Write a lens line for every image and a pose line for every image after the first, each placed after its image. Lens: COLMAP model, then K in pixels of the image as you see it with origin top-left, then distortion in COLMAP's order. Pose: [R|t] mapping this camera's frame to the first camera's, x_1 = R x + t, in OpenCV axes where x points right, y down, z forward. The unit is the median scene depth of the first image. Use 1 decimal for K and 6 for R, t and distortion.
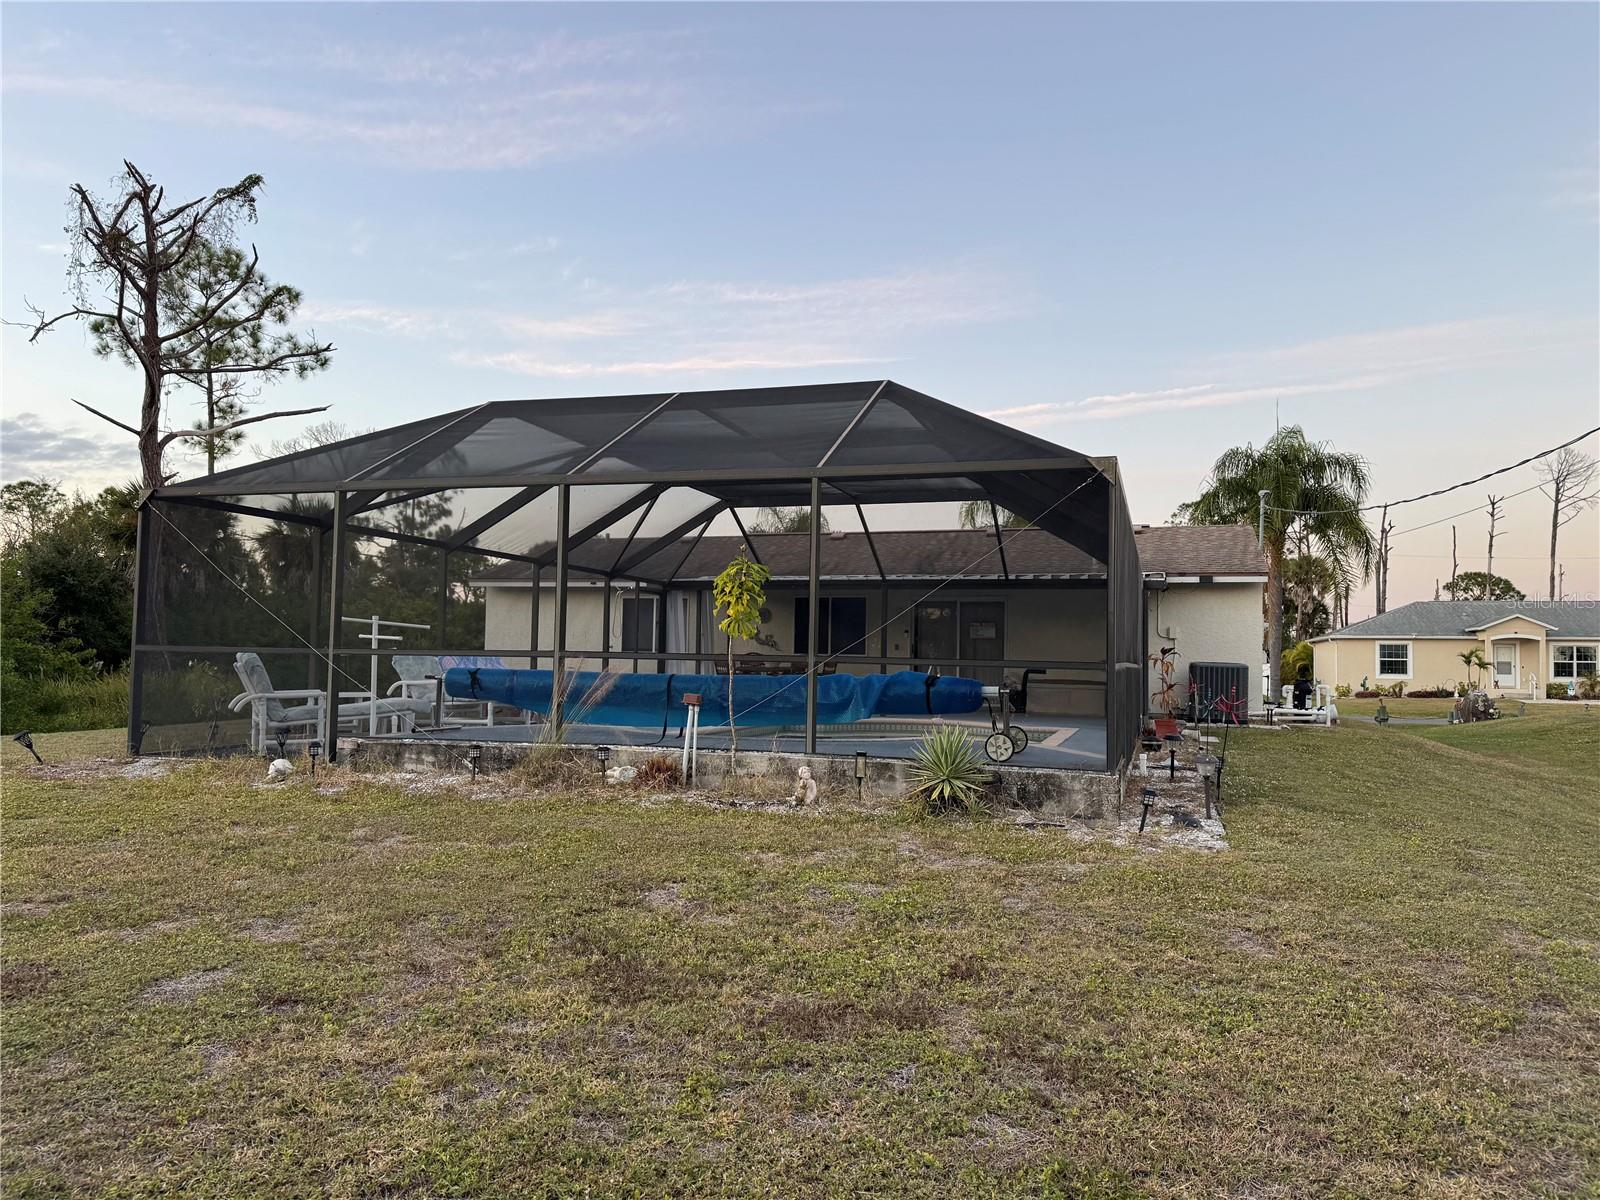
lens RADIAL K [[1124.2, 0, 800.0], [0, 1124.2, 600.0], [0, 0, 1]] dist [0.111001, -0.142395]
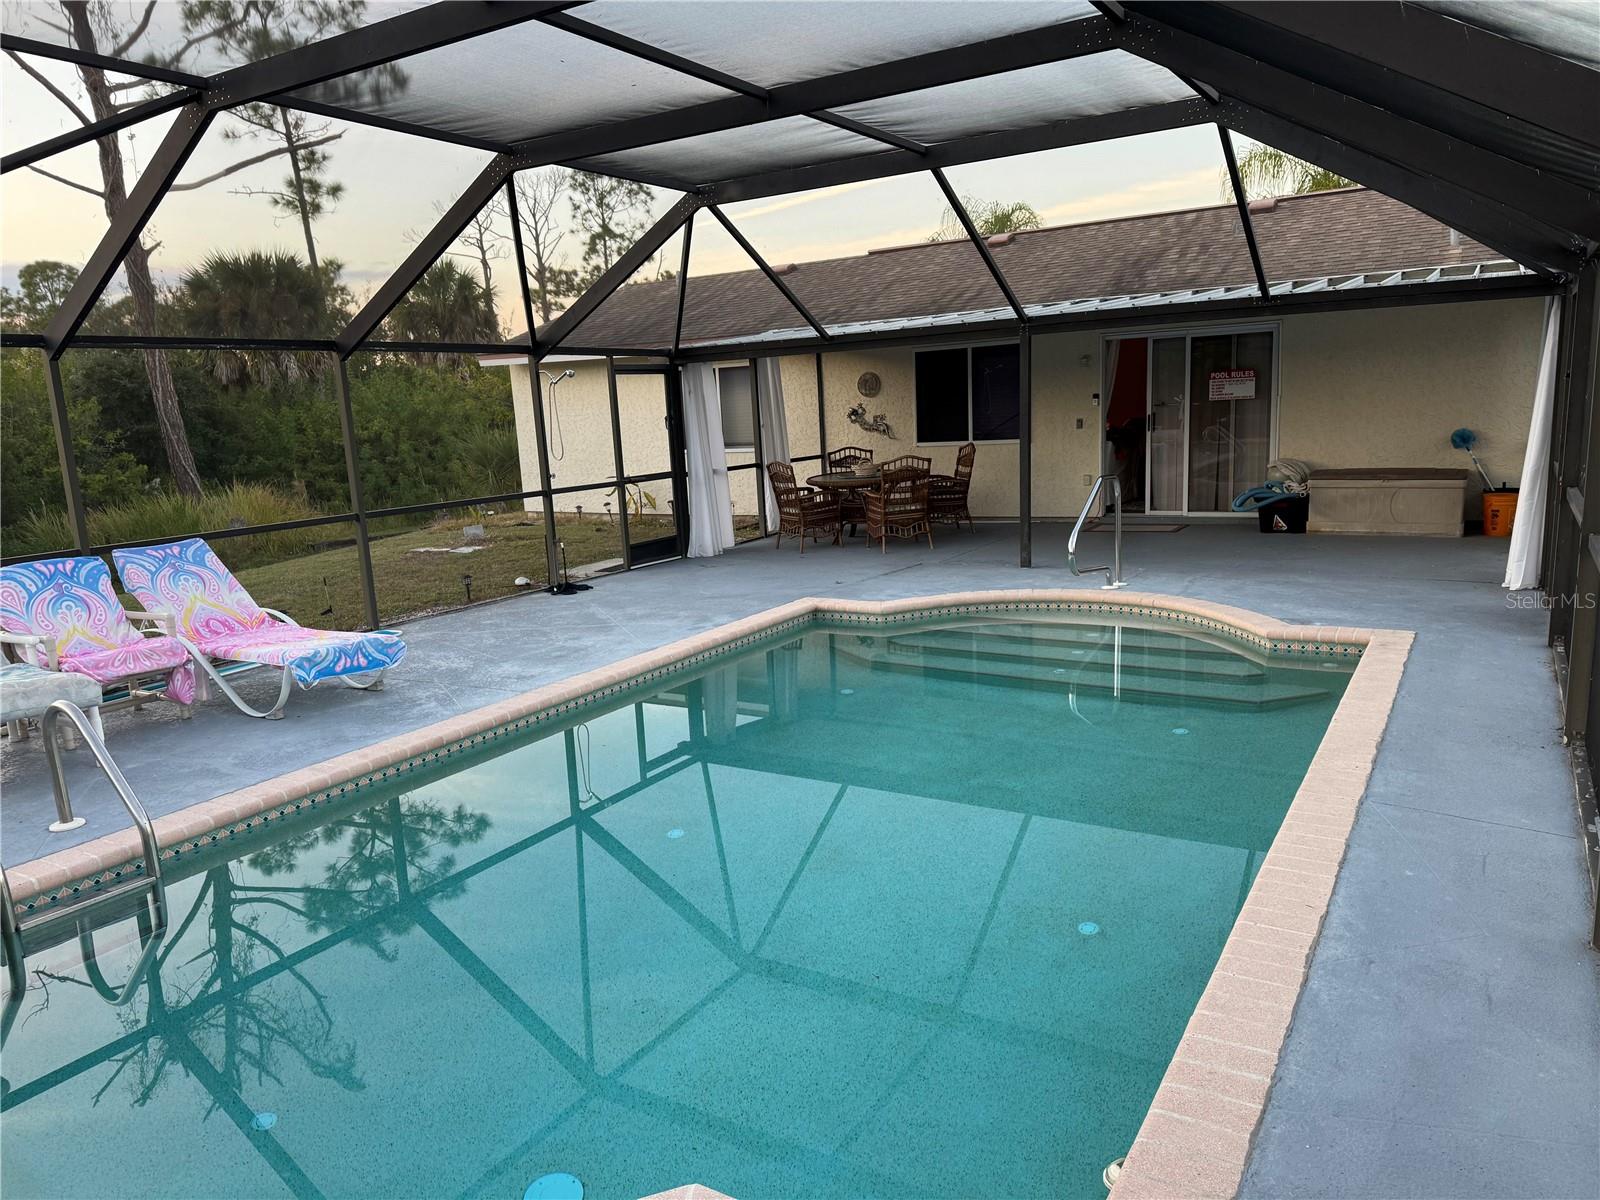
lens RADIAL K [[1124.2, 0, 800.0], [0, 1124.2, 600.0], [0, 0, 1]] dist [0.111001, -0.142395]
pose [[0.972647, -0.031463, -0.230146, 0.071971], [0.085086, 0.970180, 0.226960, -0.016317], [0.216143, -0.240334, 0.946320, 0.339878]]
